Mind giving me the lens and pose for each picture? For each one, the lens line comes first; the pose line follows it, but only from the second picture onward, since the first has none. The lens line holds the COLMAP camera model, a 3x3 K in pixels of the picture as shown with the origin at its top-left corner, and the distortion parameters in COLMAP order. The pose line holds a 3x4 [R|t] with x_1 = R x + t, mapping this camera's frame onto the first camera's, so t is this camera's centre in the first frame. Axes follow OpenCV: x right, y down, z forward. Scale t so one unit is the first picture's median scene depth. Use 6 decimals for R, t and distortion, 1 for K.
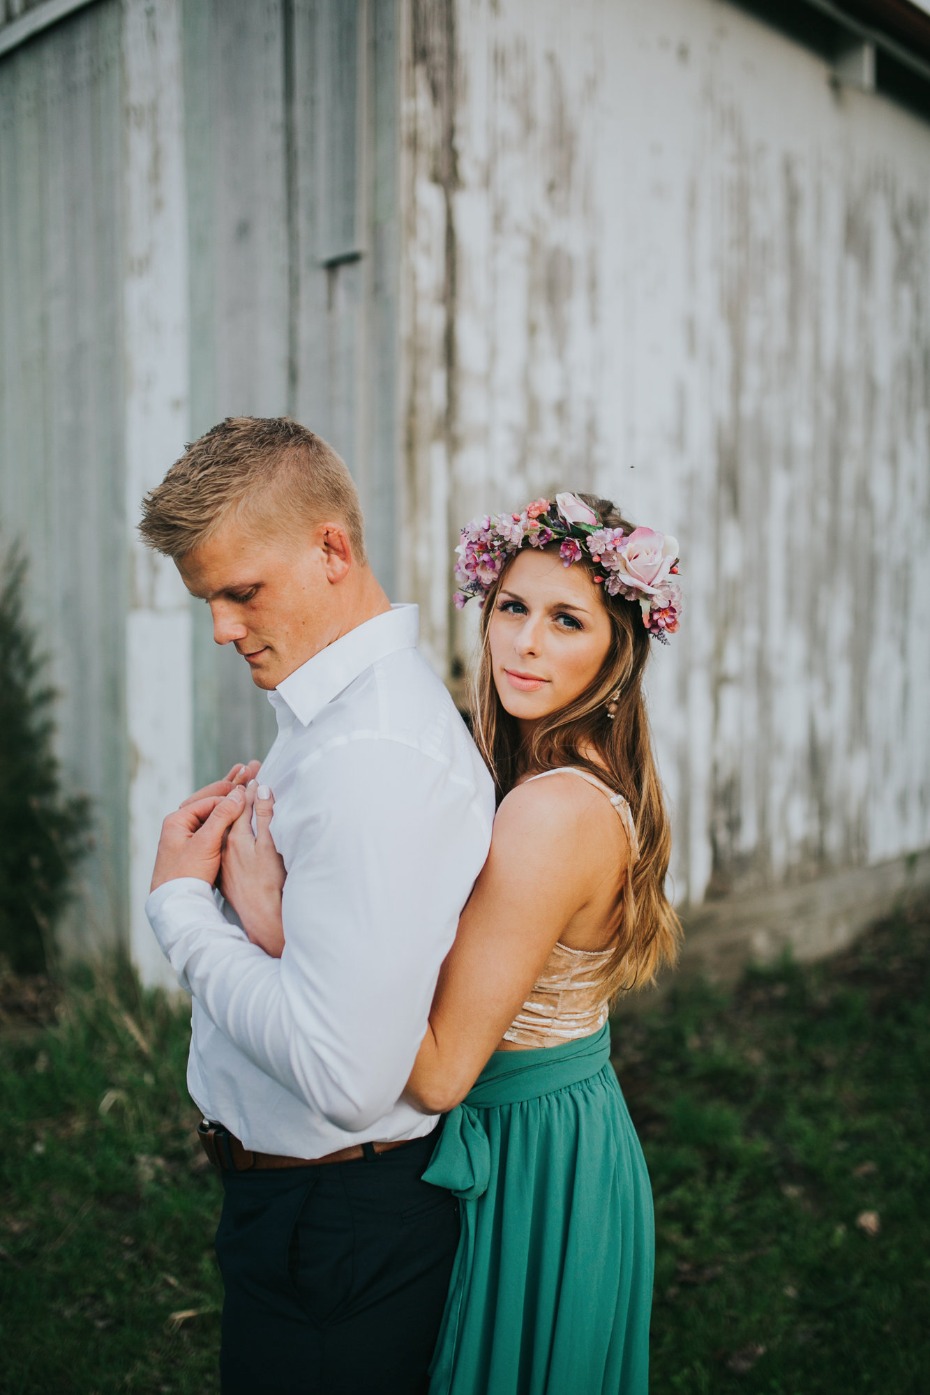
lens RADIAL K [[1423.8, 0, 464.7], [0, 1423.8, 699.3], [0, 0, 1]] dist [-0.020173, 0.000000]
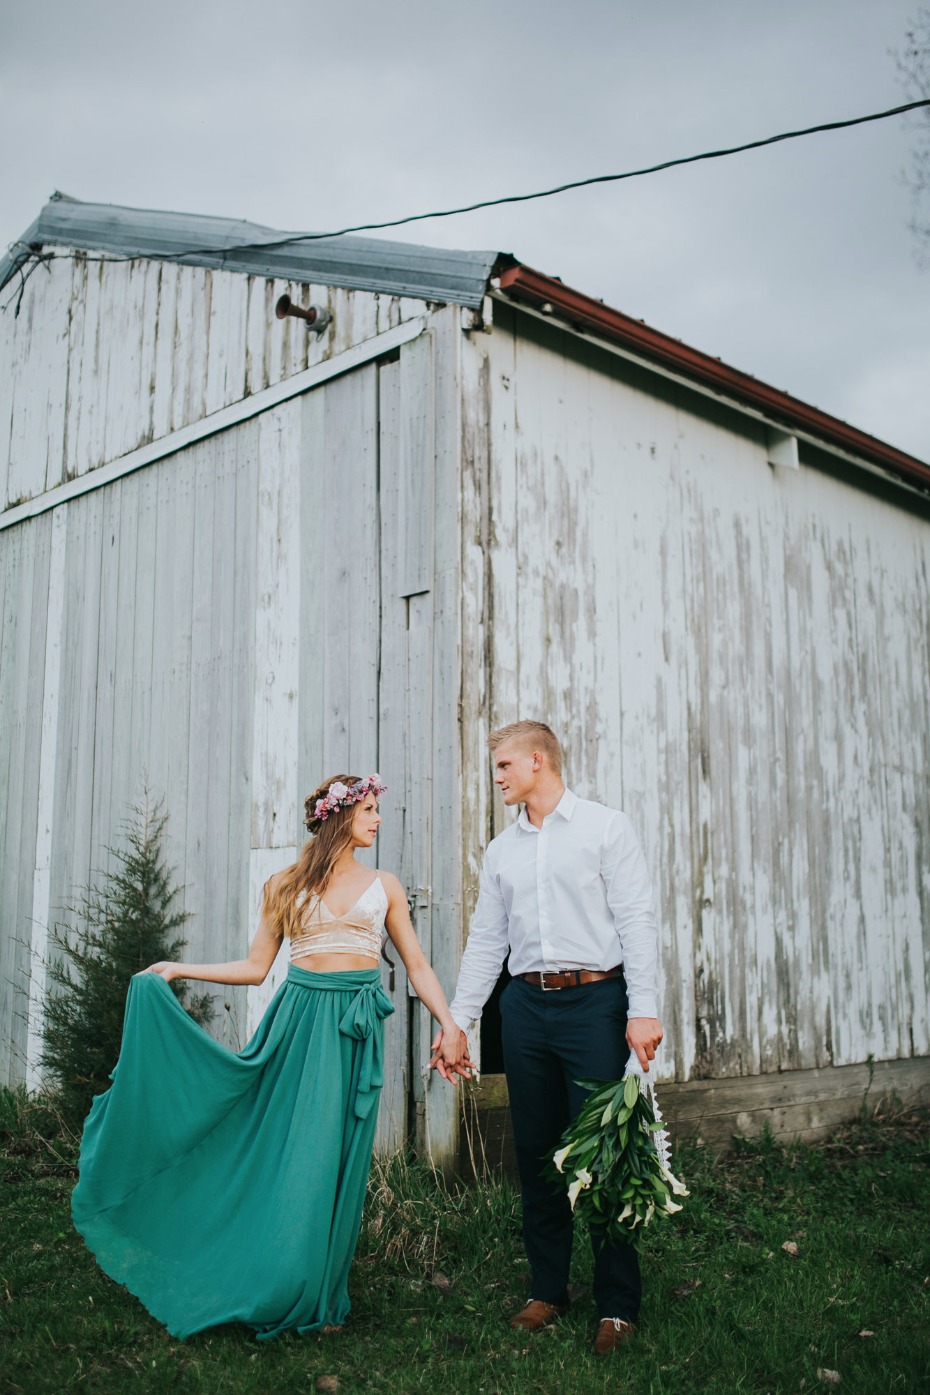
lens RADIAL K [[1423.8, 0, 465.0], [0, 1423.8, 698.6], [0, 0, 1]] dist [-0.020173, 0.000000]
pose [[0.999541, -0.008919, -0.028936, 0.005355], [0.002252, 0.974883, -0.222705, 0.093553], [0.030195, 0.222538, 0.974456, -0.310350]]
